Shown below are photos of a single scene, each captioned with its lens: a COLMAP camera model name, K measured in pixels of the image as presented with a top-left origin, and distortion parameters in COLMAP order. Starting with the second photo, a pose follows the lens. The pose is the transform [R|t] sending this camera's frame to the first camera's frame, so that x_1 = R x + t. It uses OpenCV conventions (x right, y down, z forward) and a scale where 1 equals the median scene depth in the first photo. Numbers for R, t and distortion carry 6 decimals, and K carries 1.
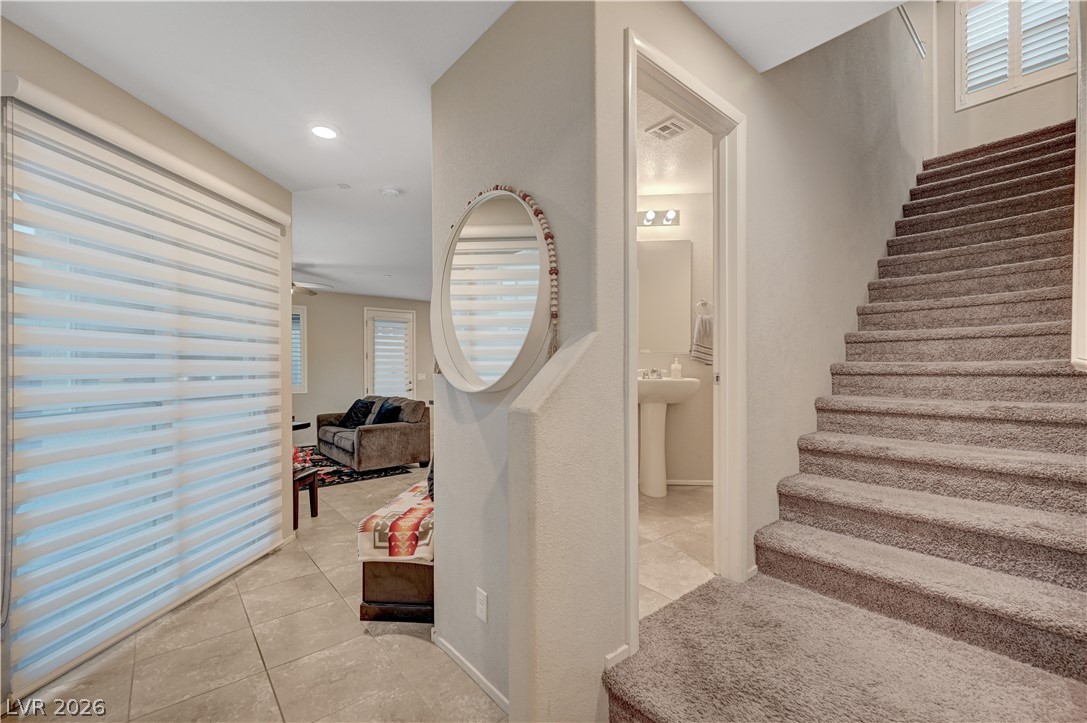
lens RADIAL K [[466.6, 0, 543.4], [0, 466.6, 363.5], [0, 0, 1]] dist [0.001710, 0.000021]
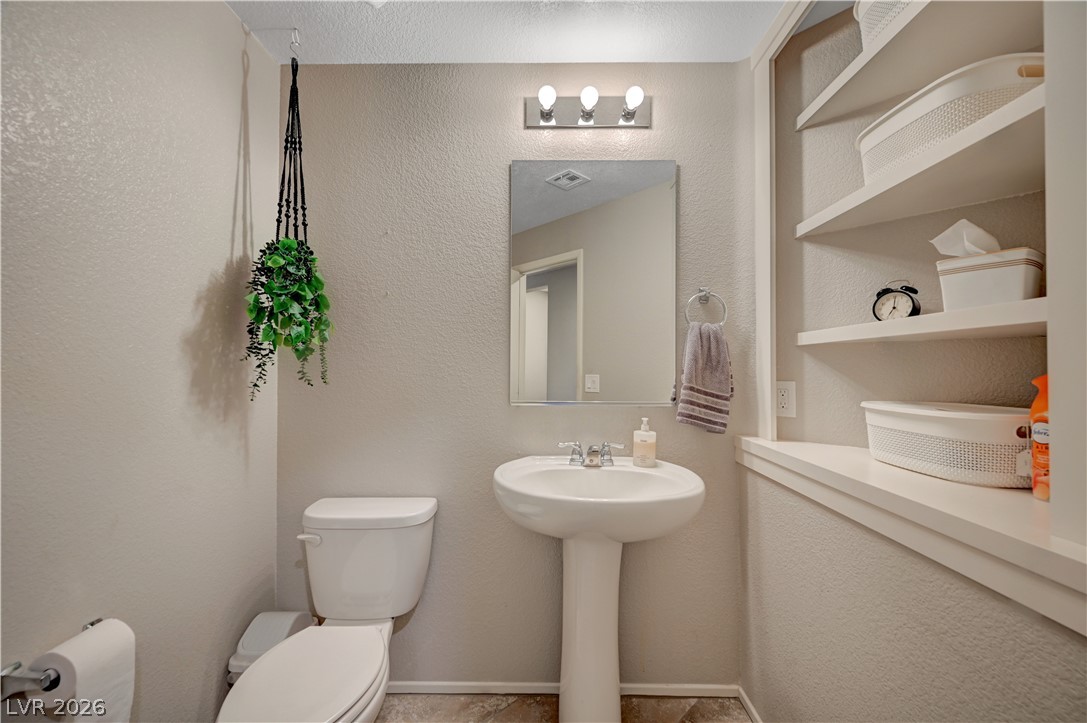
lens RADIAL K [[431.6, 0, 543.8], [0, 431.6, 363.7], [0, 0, 1]] dist [-0.002385, 0.000032]
pose [[0.997530, 0.010552, 0.069443, 0.157932], [-0.009897, 0.999903, -0.009769, -0.057521], [-0.069539, 0.009058, 0.997538, 0.589592]]
